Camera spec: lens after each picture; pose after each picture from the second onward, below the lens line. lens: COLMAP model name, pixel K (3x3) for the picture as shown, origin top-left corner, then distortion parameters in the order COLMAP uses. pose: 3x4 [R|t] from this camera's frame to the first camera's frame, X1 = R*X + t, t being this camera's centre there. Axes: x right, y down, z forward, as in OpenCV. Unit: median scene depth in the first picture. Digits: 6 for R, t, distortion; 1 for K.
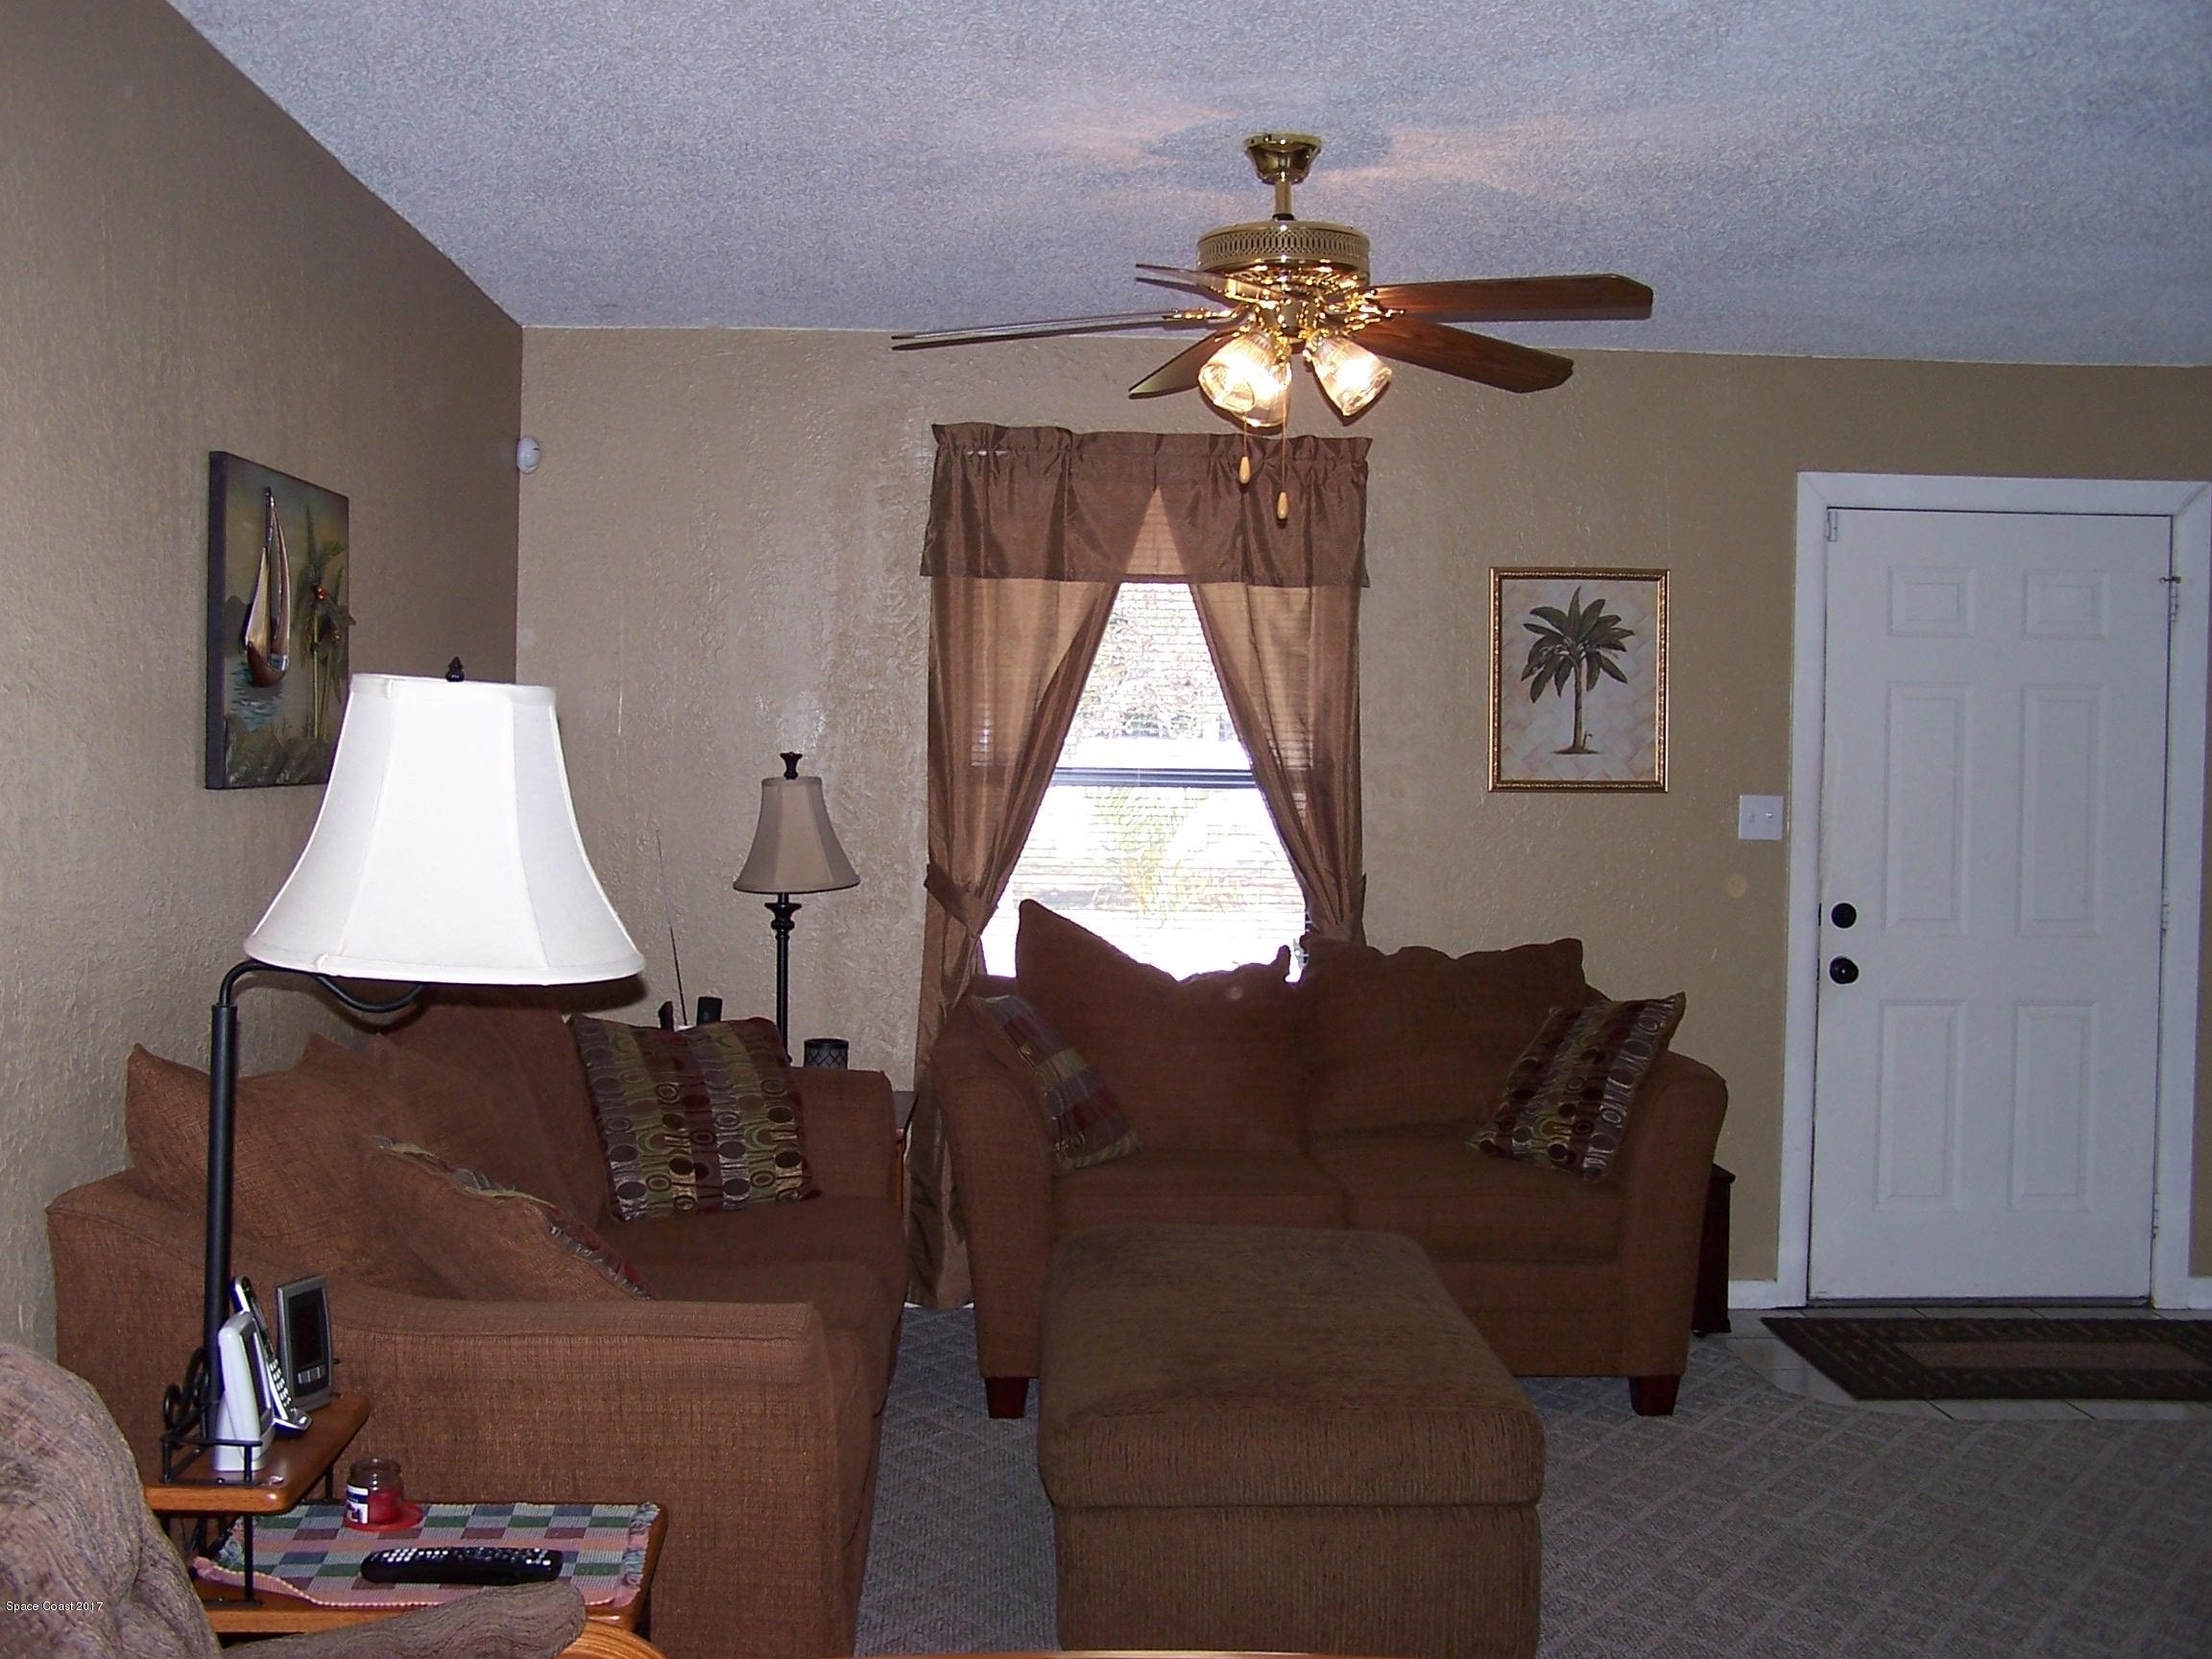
lens RADIAL K [[2513.2, 0, 1064.9], [0, 2513.2, 826.9], [0, 0, 1]] dist [-0.210533, 0.398813]
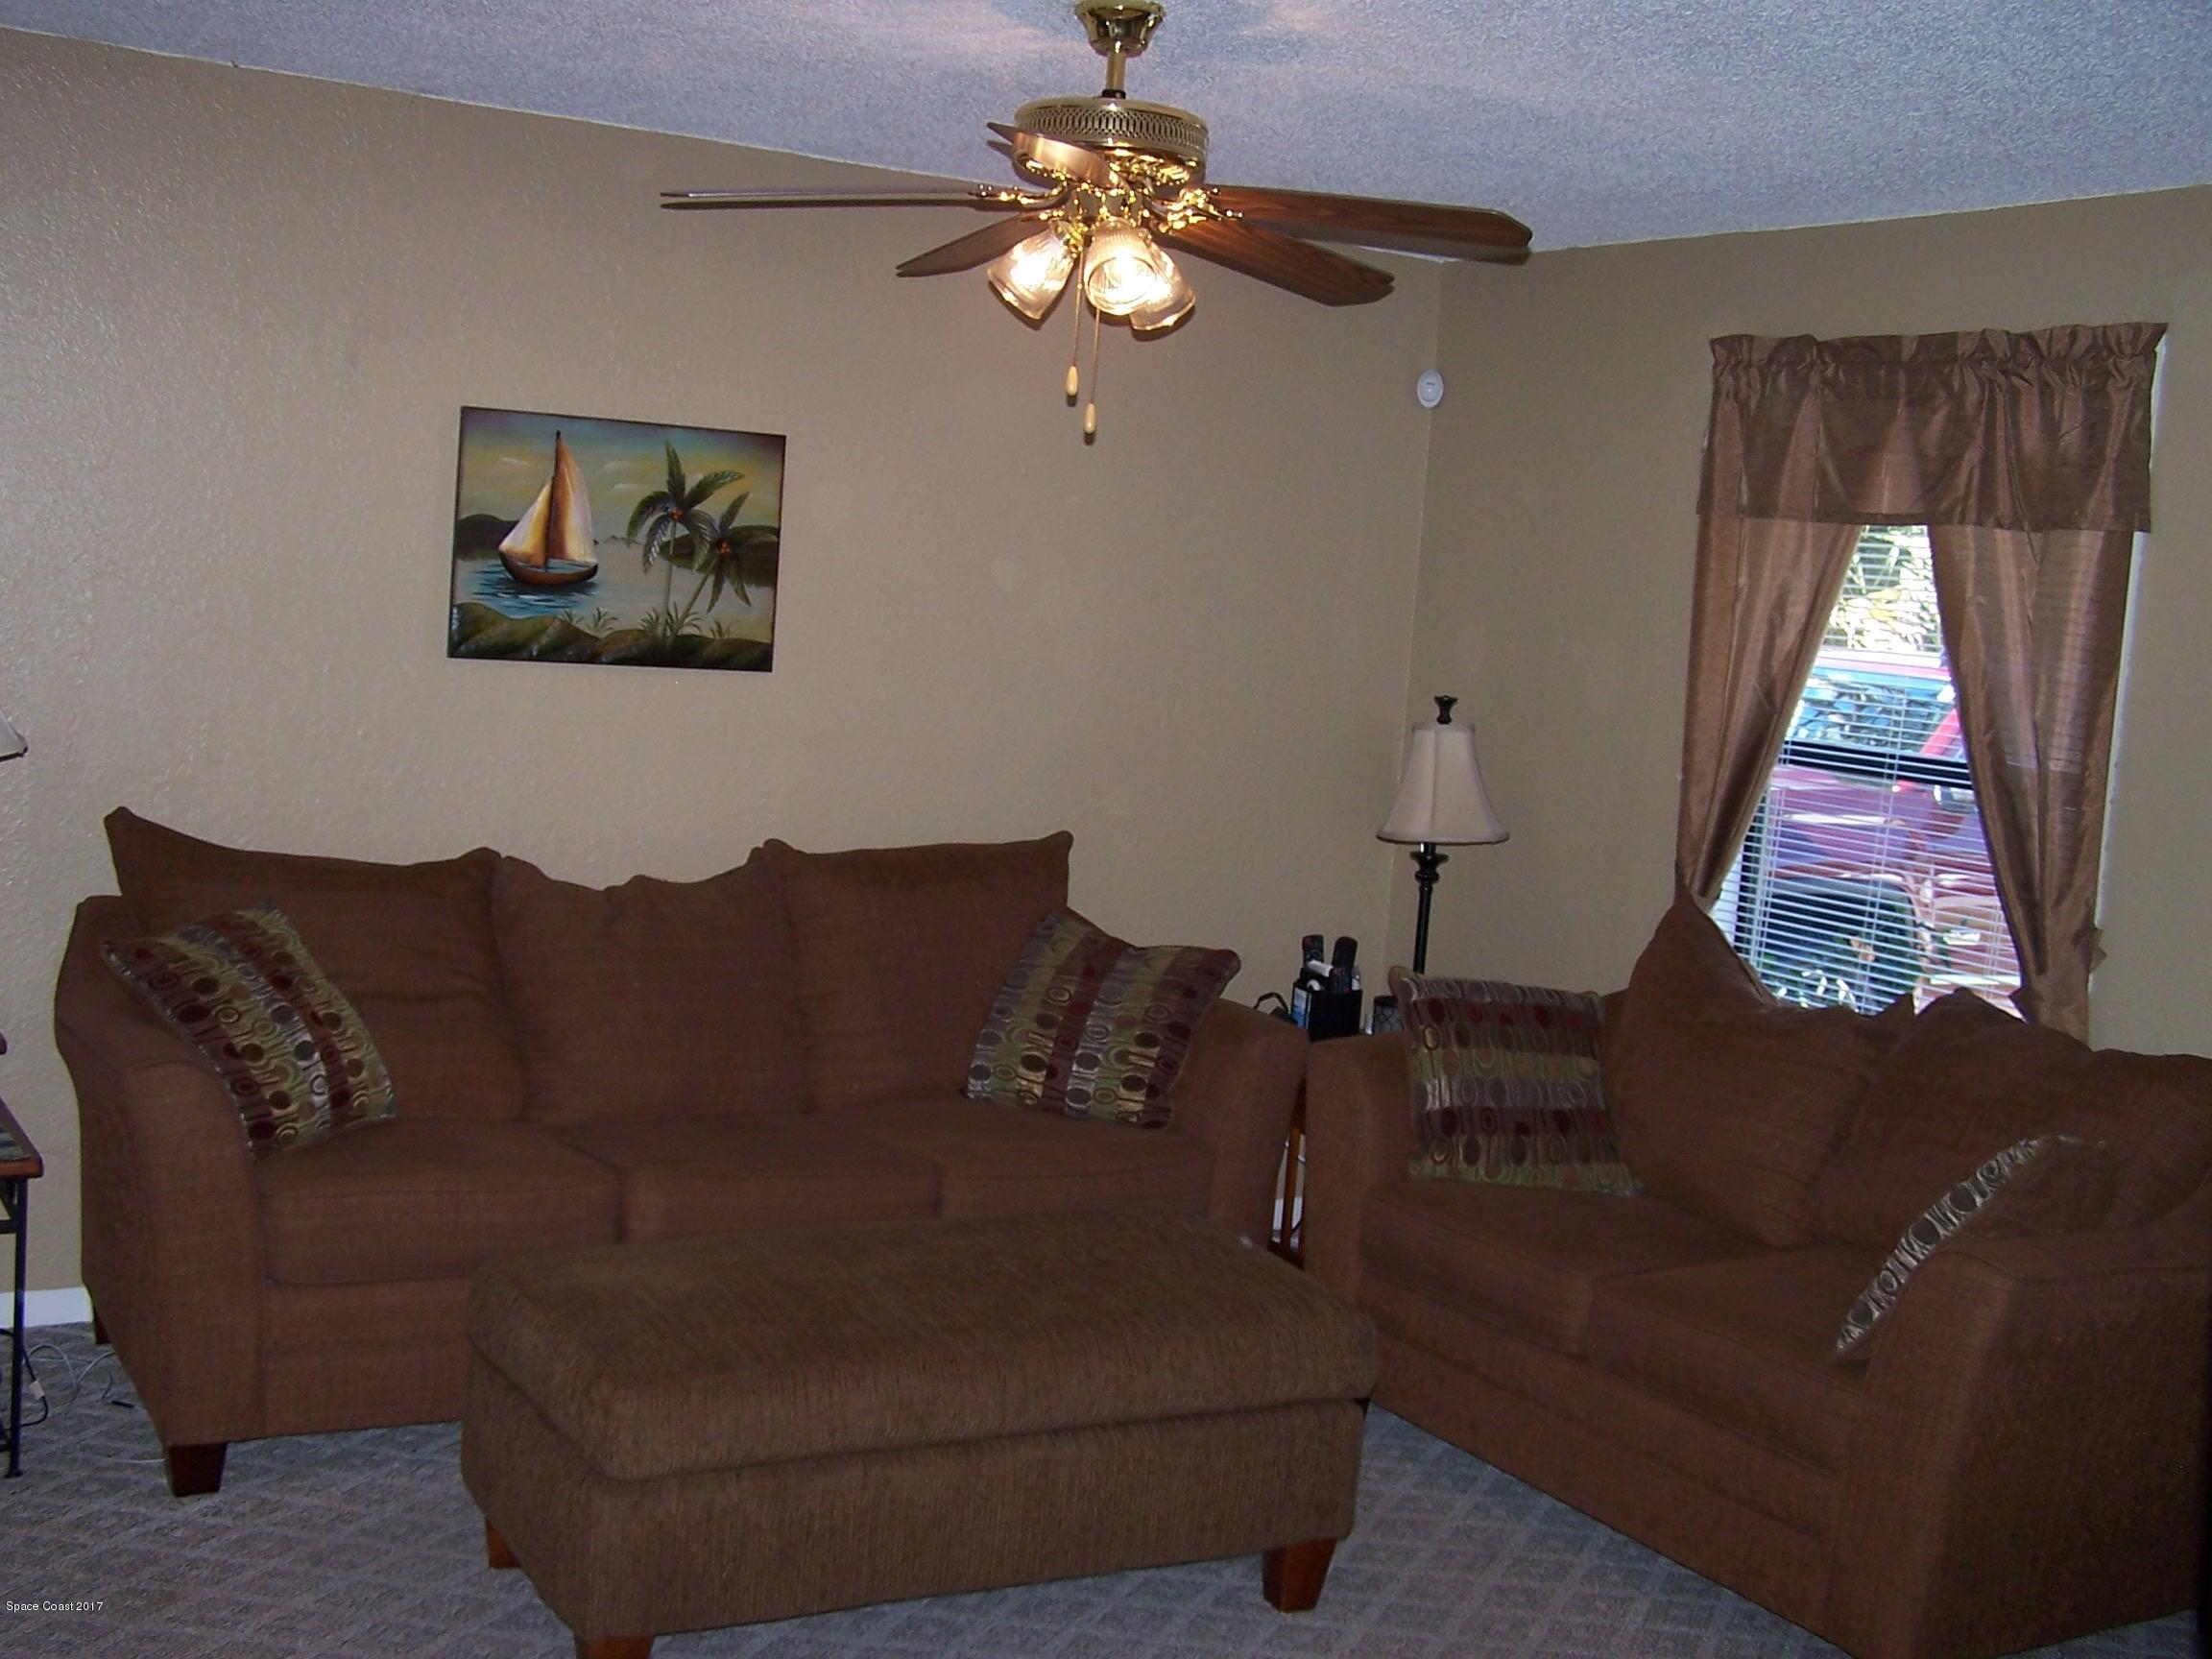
lens RADIAL K [[2513.2, 0, 1064.9], [0, 2513.2, 826.9], [0, 0, 1]] dist [-0.210533, 0.398813]
pose [[0.457665, 0.107984, -0.882543, 0.620758], [-0.092412, 0.992999, 0.073577, -0.034406], [0.884309, 0.047884, 0.464439, 0.405689]]
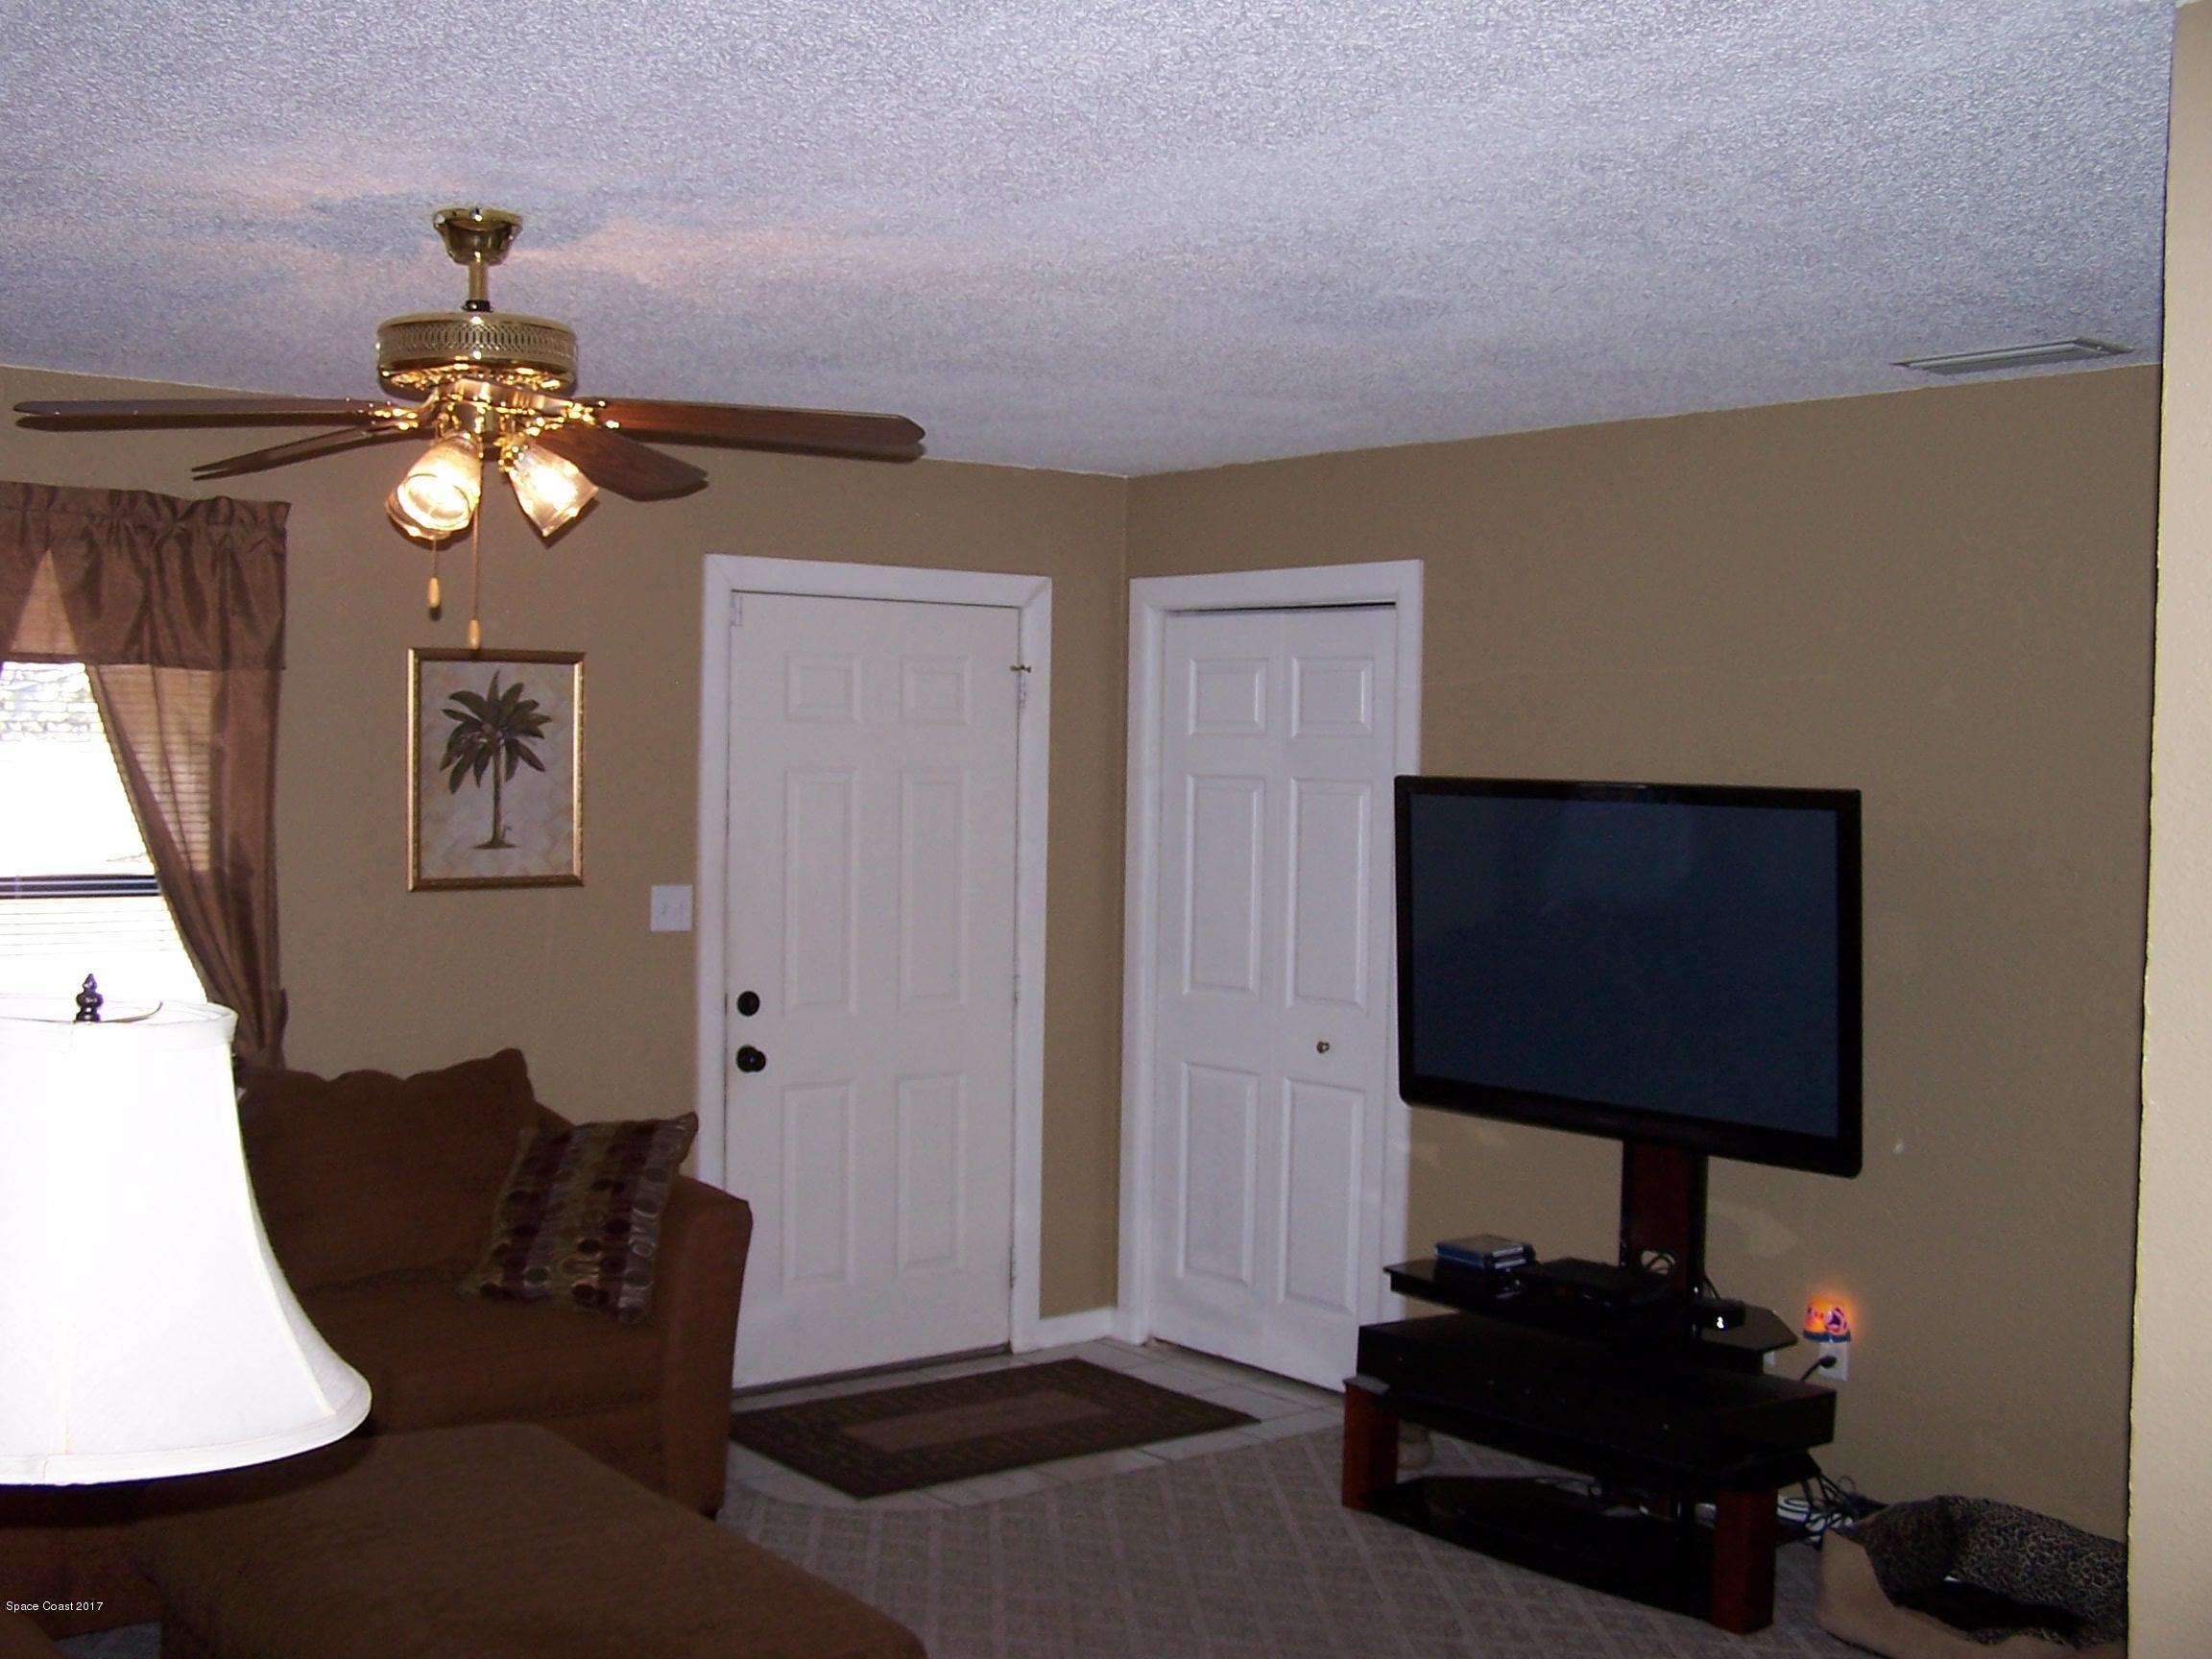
lens RADIAL K [[2513.2, 0, 1064.9], [0, 2513.2, 826.9], [0, 0, 1]] dist [-0.210533, 0.398813]
pose [[0.797070, -0.018643, 0.603600, -0.191580], [0.010882, 0.999804, 0.016510, -0.051056], [-0.603789, -0.006591, 0.797117, 0.125649]]
